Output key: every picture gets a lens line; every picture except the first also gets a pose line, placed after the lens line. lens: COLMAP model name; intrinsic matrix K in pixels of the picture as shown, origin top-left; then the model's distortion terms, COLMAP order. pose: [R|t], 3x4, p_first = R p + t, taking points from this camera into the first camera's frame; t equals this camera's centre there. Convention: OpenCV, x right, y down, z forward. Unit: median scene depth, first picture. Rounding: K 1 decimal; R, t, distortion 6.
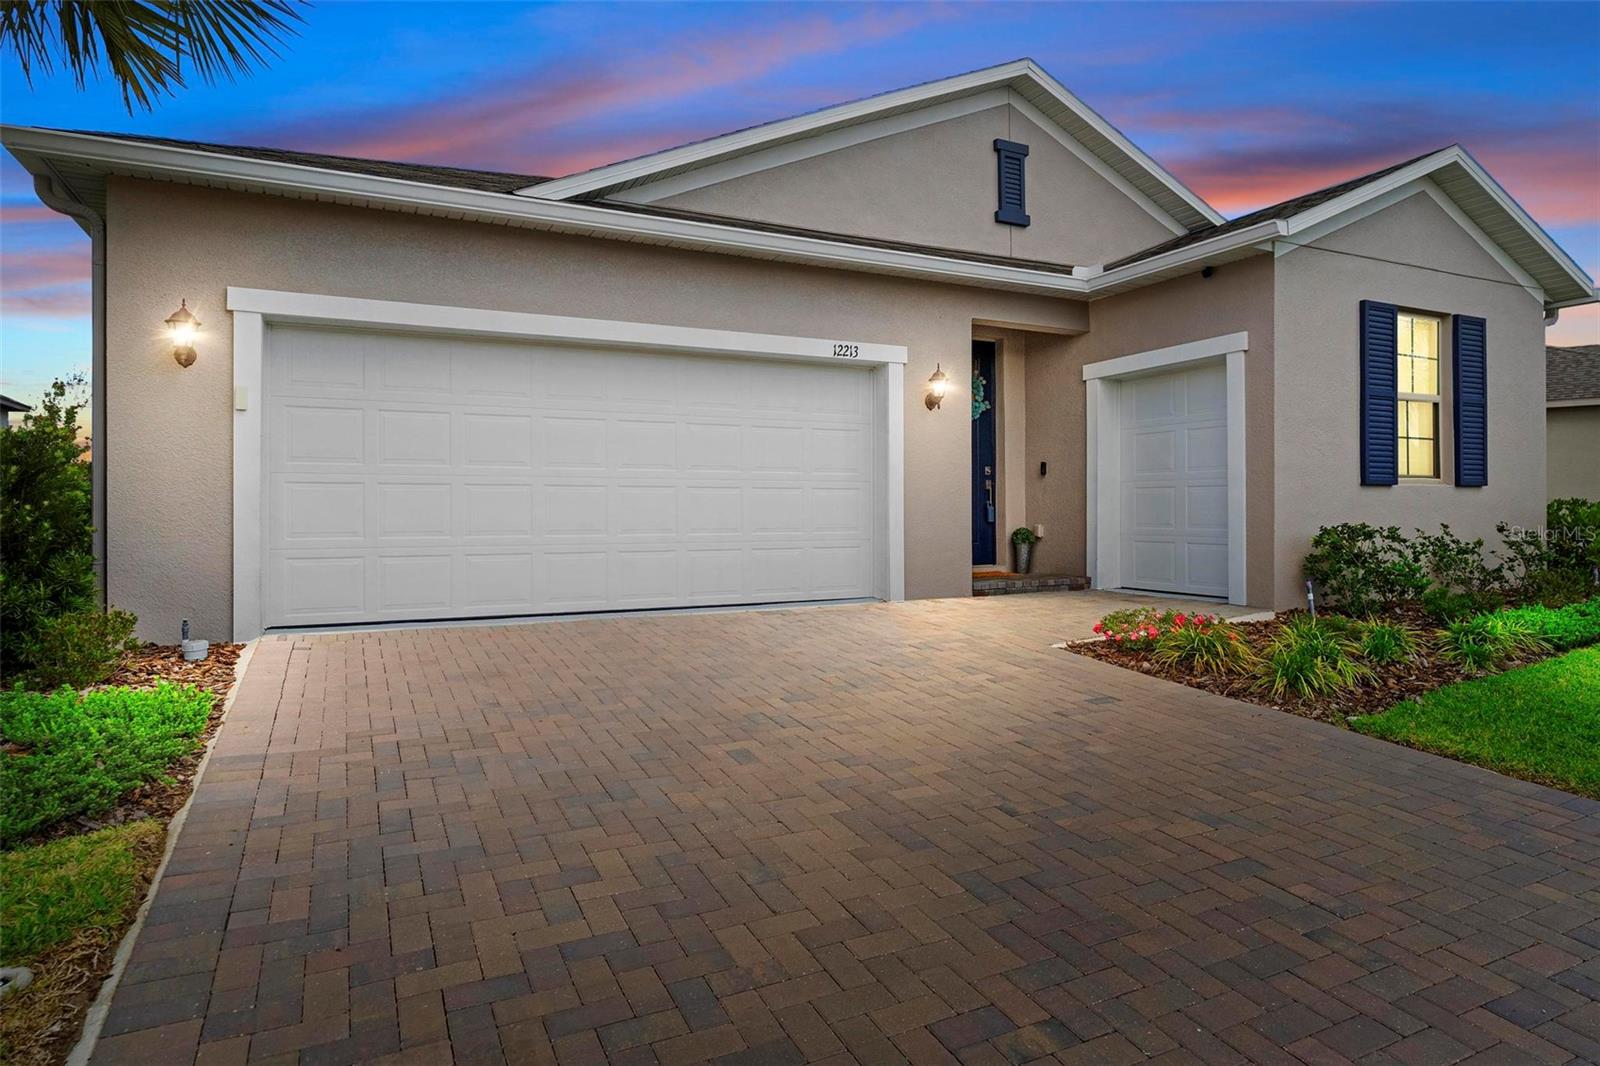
lens RADIAL K [[897.6, 0, 803.5], [0, 897.6, 493.7], [0, 0, 1]] dist [-0.001848, 0.001642]
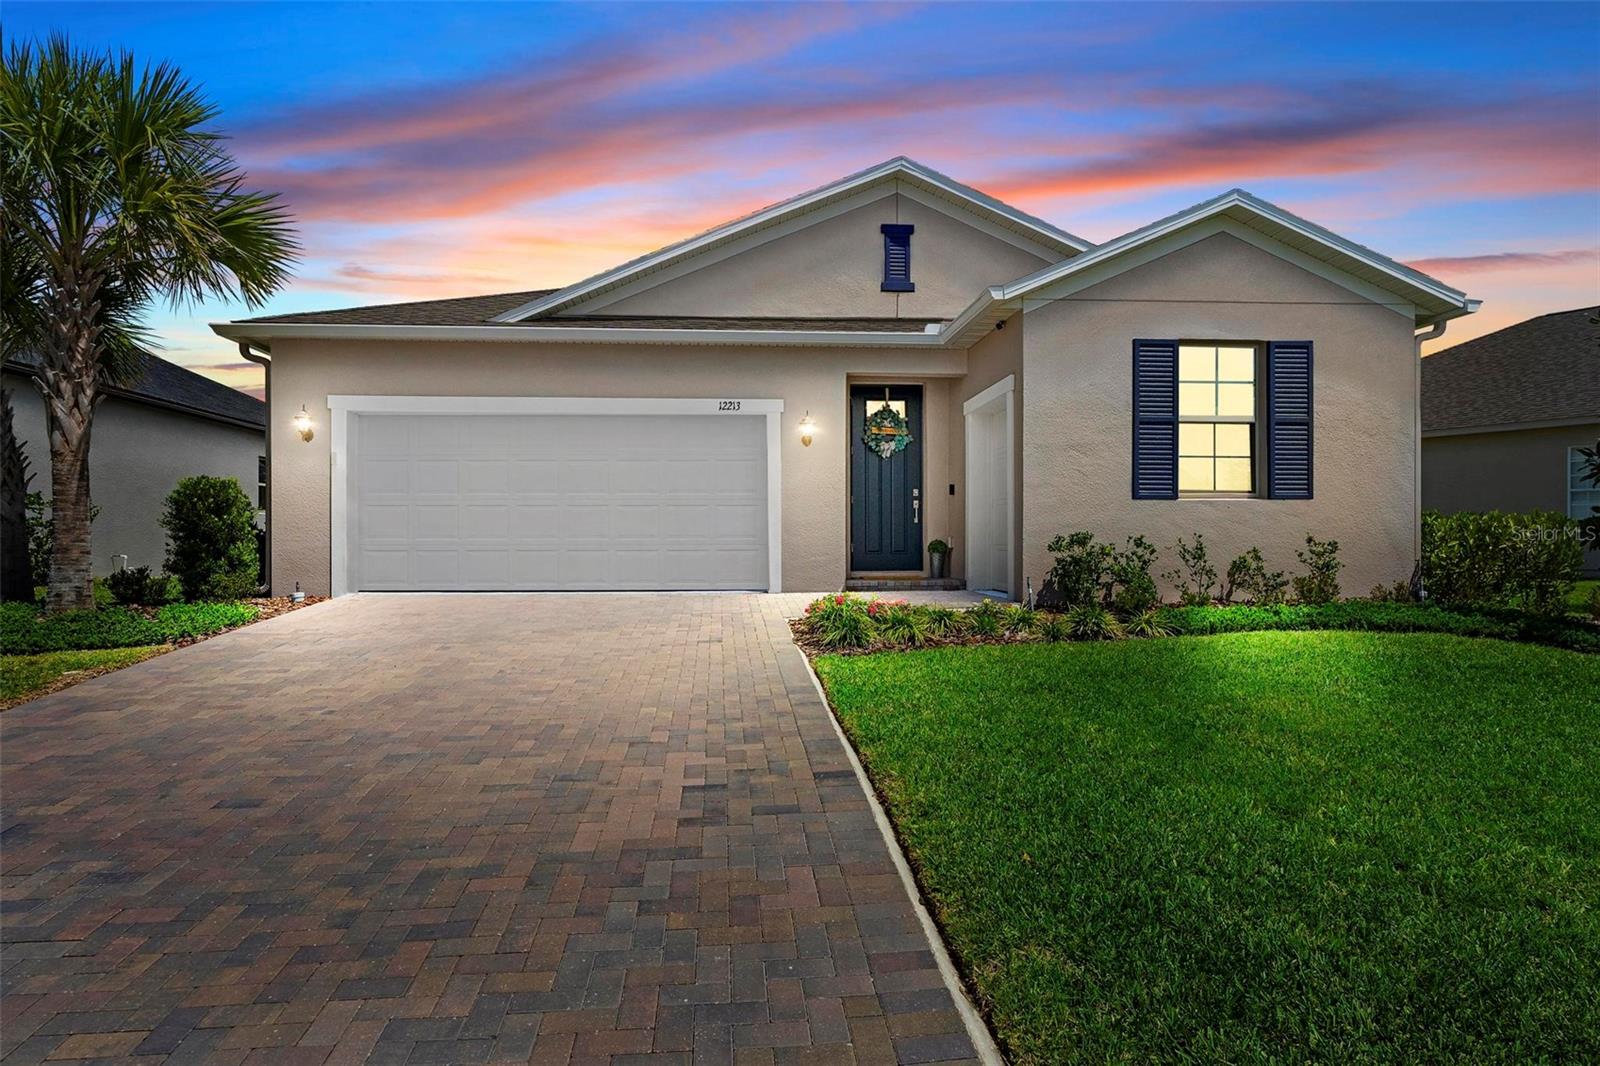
lens RADIAL K [[913.1, 0, 795.5], [0, 913.1, 523.6], [0, 0, 1]] dist [-0.000653, -0.000193]
pose [[0.927201, -0.003472, -0.374547, 0.605136], [0.005322, 0.999978, 0.003907, 0.012298], [0.374526, -0.005616, 0.927200, -0.225583]]
